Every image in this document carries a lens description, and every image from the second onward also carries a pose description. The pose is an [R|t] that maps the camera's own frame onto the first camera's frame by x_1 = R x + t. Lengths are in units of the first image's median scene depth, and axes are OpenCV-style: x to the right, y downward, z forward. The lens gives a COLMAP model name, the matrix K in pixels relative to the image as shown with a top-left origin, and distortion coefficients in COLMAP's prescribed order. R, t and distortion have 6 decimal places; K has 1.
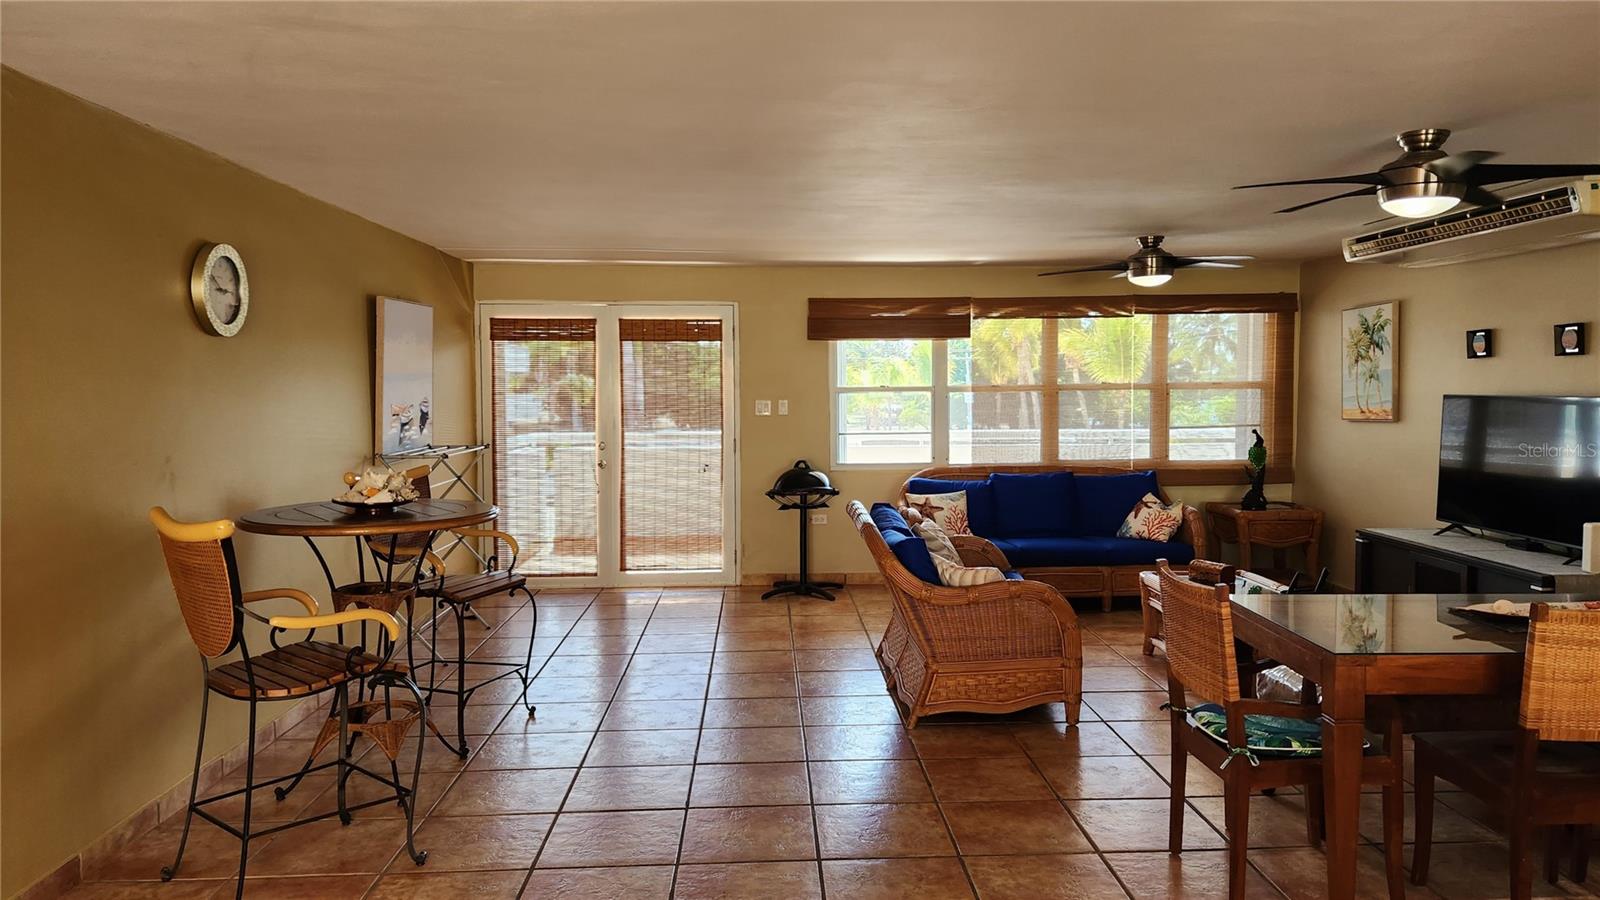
lens RADIAL K [[1089.7, 0, 800.0], [0, 1089.7, 450.0], [0, 0, 1]] dist [0.094567, -0.001921]
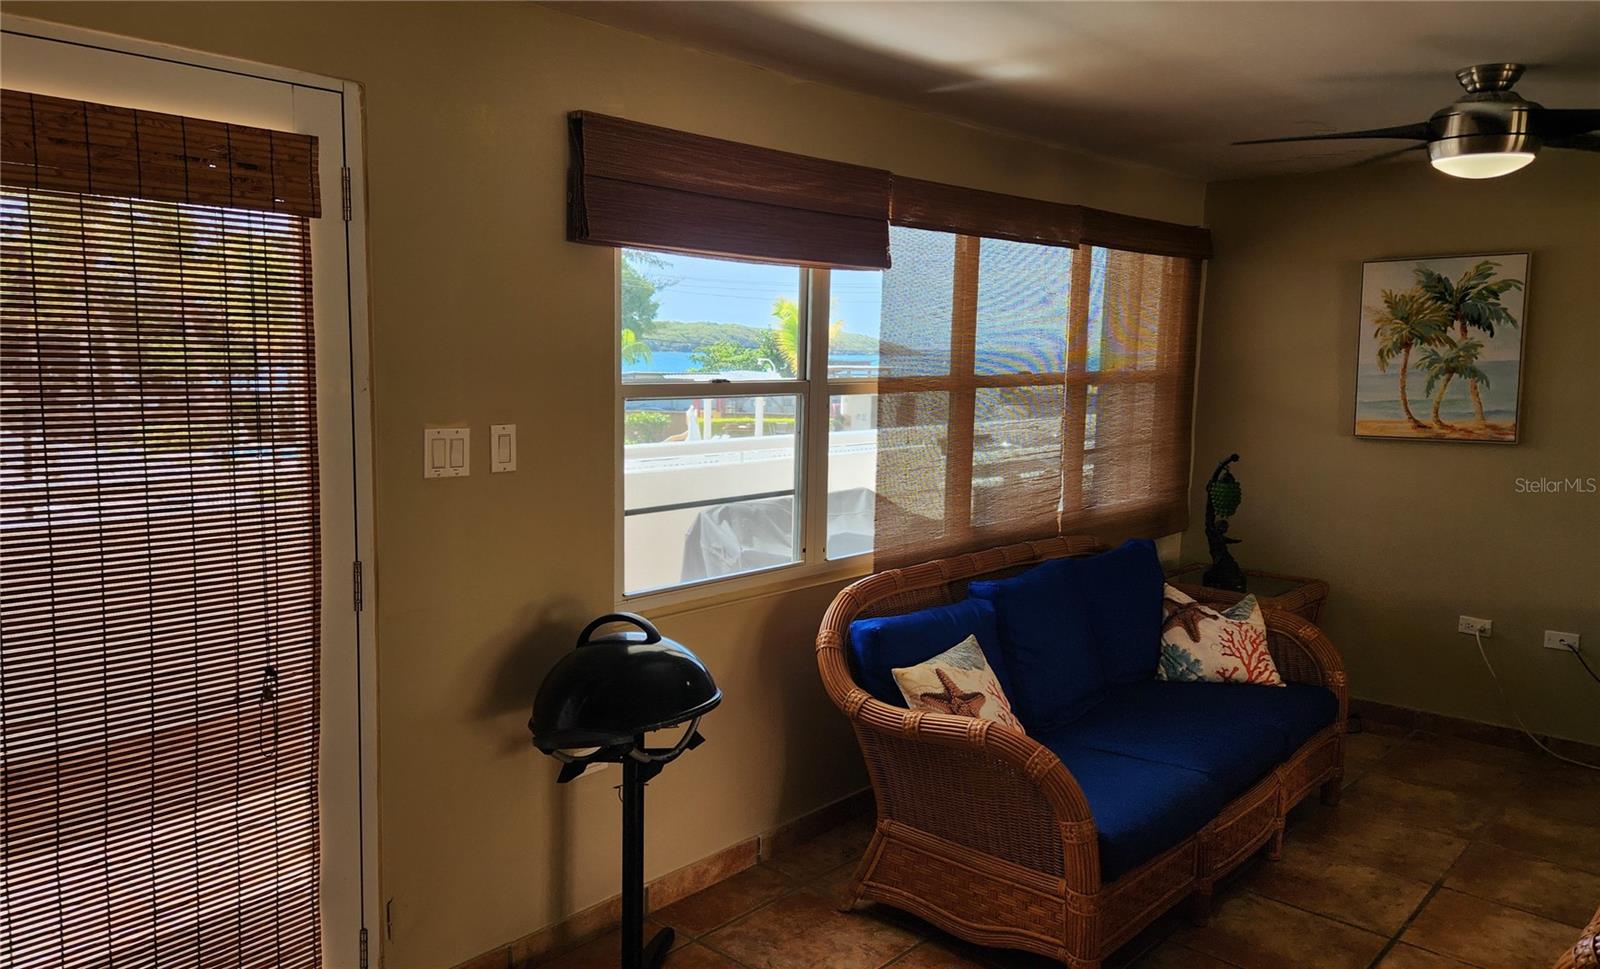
lens RADIAL K [[1126.4, 0, 800.0], [0, 1126.4, 484.5], [0, 0, 1]] dist [0.056646, 0.001374]
pose [[0.726050, -0.070762, 0.683992, -0.195270], [0.013231, 0.995945, 0.088990, -0.062307], [-0.687515, -0.055561, 0.724041, 0.755714]]
